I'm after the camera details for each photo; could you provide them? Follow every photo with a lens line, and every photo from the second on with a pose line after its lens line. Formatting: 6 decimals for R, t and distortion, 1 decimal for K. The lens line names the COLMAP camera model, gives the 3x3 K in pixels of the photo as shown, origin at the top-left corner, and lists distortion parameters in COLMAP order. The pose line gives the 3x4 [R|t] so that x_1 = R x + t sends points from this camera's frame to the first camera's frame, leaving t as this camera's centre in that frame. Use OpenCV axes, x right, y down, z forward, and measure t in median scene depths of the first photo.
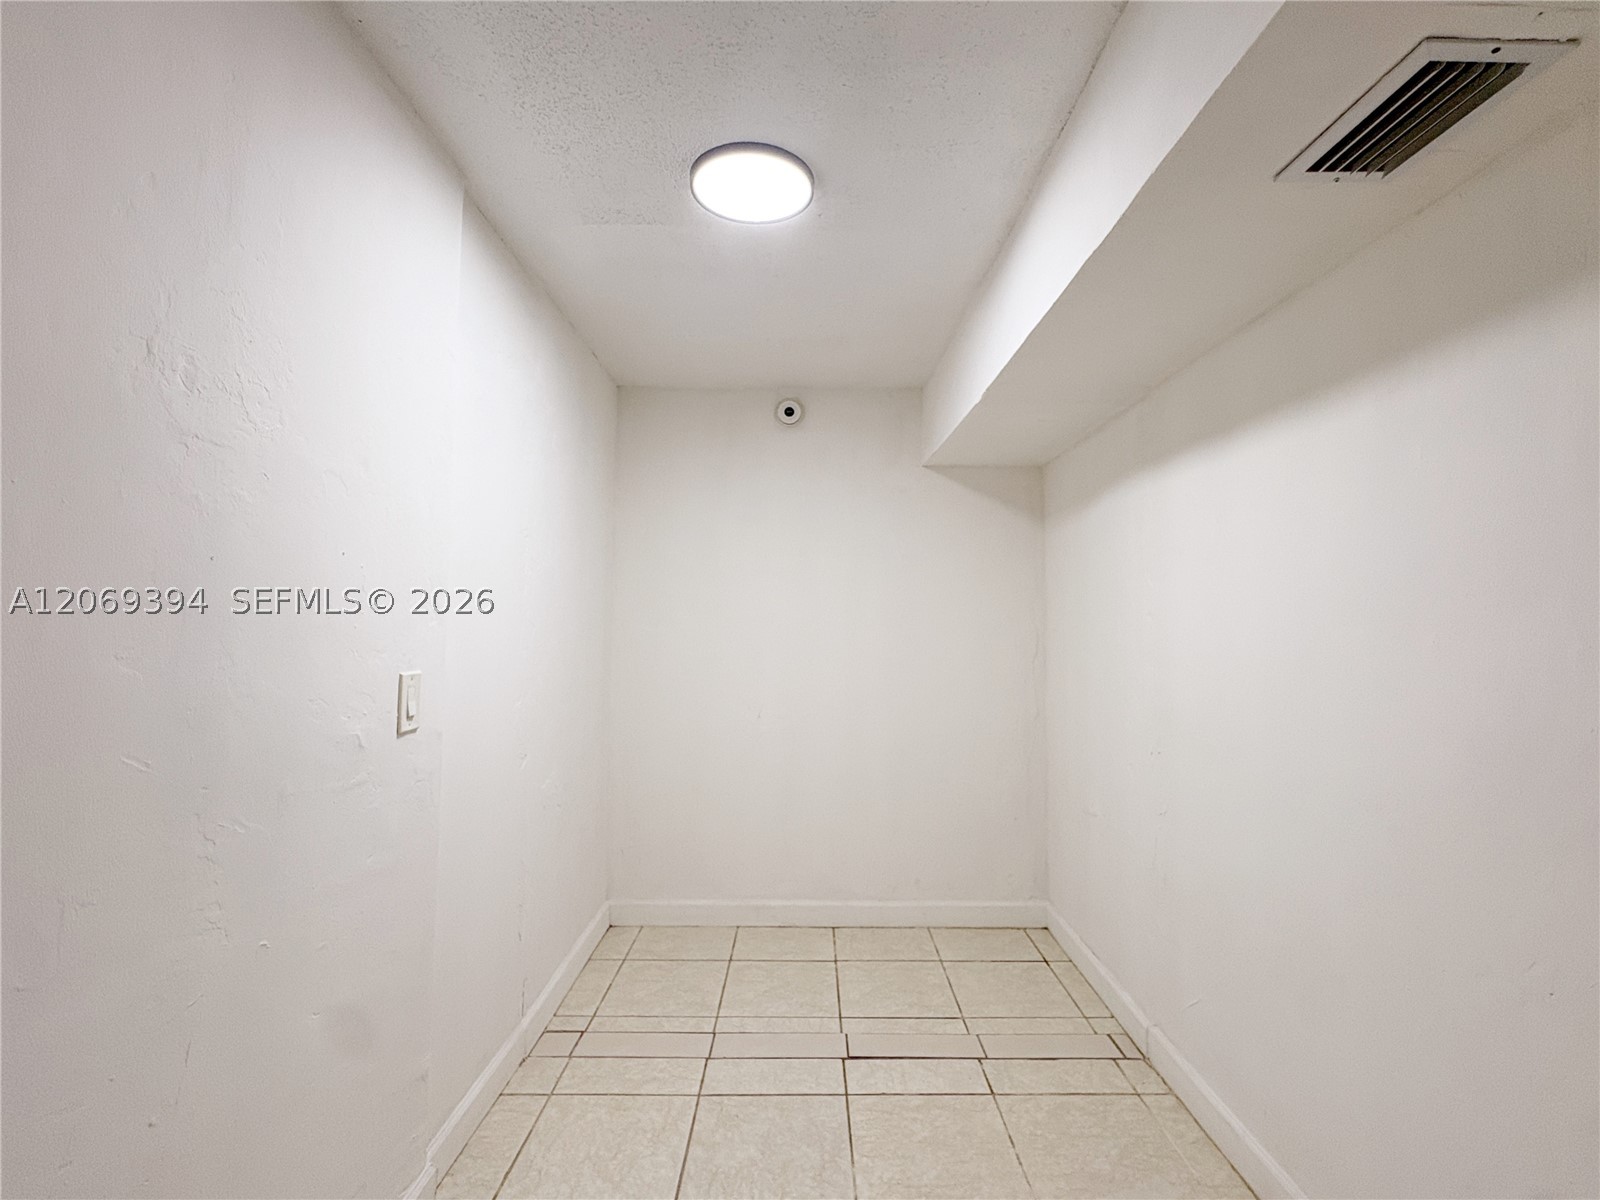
lens RADIAL K [[771.7, 0, 800.0], [0, 771.7, 600.0], [0, 0, 1]] dist [0.000553, 0.000334]
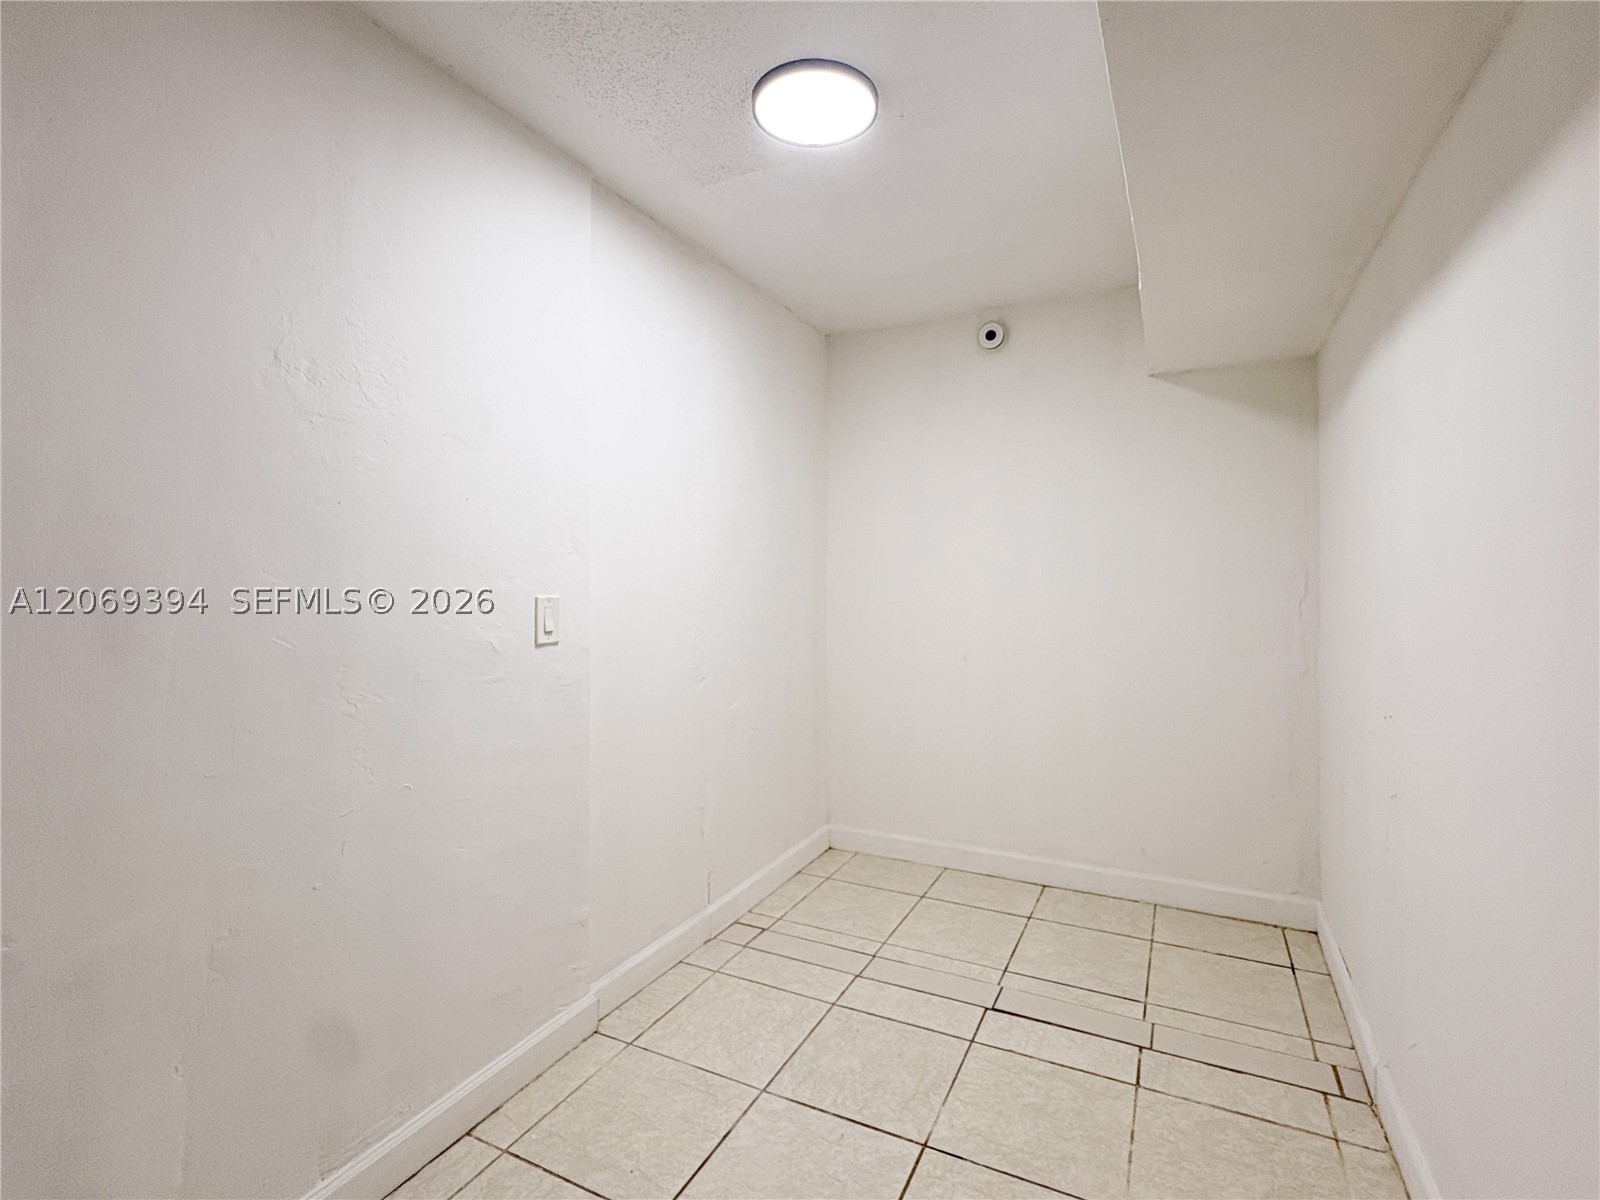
lens RADIAL K [[771.7, 0, 800.0], [0, 771.7, 600.0], [0, 0, 1]] dist [0.000553, 0.000334]
pose [[0.885711, 0.003666, -0.464223, 0.274765], [0.021571, 0.998564, 0.049043, 0.031404], [0.463736, -0.053451, 0.884360, 0.063636]]
